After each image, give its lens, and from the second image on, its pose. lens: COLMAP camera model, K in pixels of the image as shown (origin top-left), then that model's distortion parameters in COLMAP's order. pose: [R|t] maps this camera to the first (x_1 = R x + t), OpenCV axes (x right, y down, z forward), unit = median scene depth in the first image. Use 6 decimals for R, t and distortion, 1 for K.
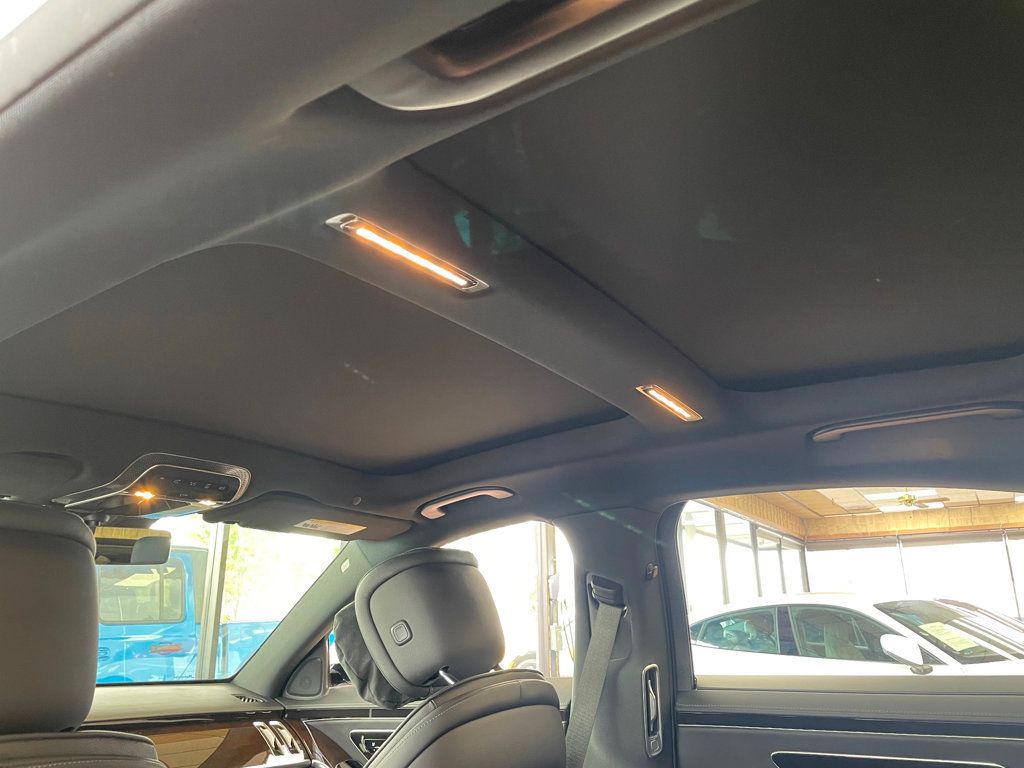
lens RADIAL K [[777.7, 0, 513.5], [0, 777.7, 384.1], [0, 0, 1]] dist [0.034956, -0.013012]
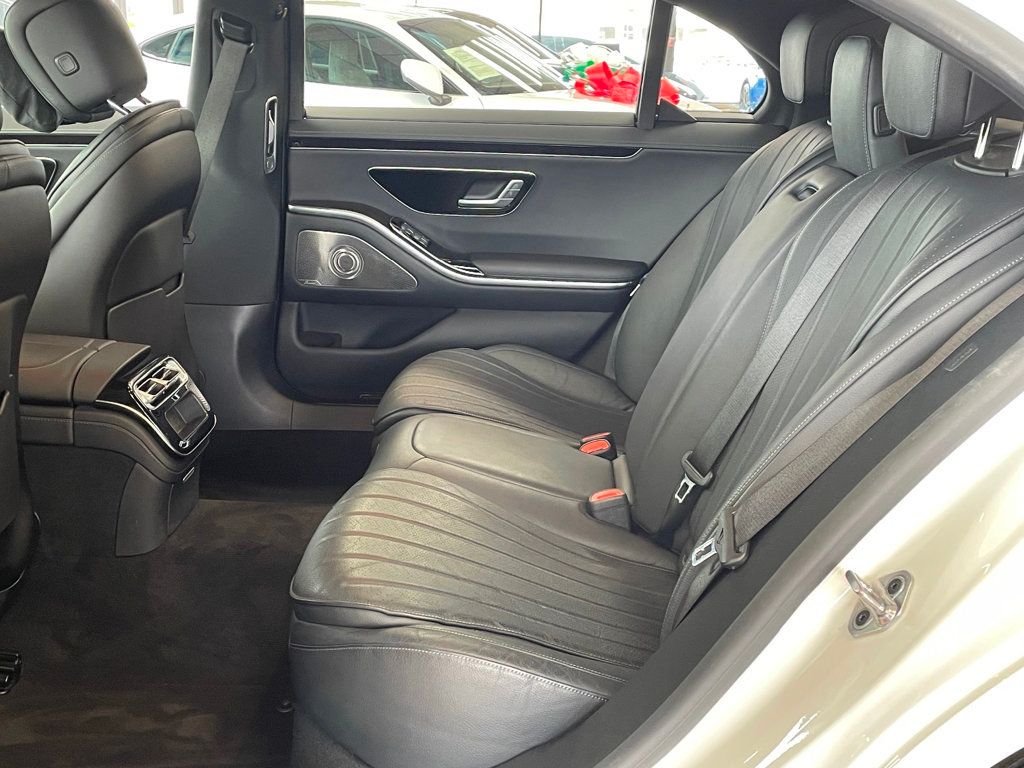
lens RADIAL K [[1225.4, 0, 511.5], [0, 1225.4, 383.7], [0, 0, 1]] dist [-0.065712, 0.000000]
pose [[0.860067, -0.087061, 0.502698, -0.132695], [-0.205255, 0.843024, 0.497173, -0.067459], [-0.467071, -0.530783, 0.707188, -0.177054]]
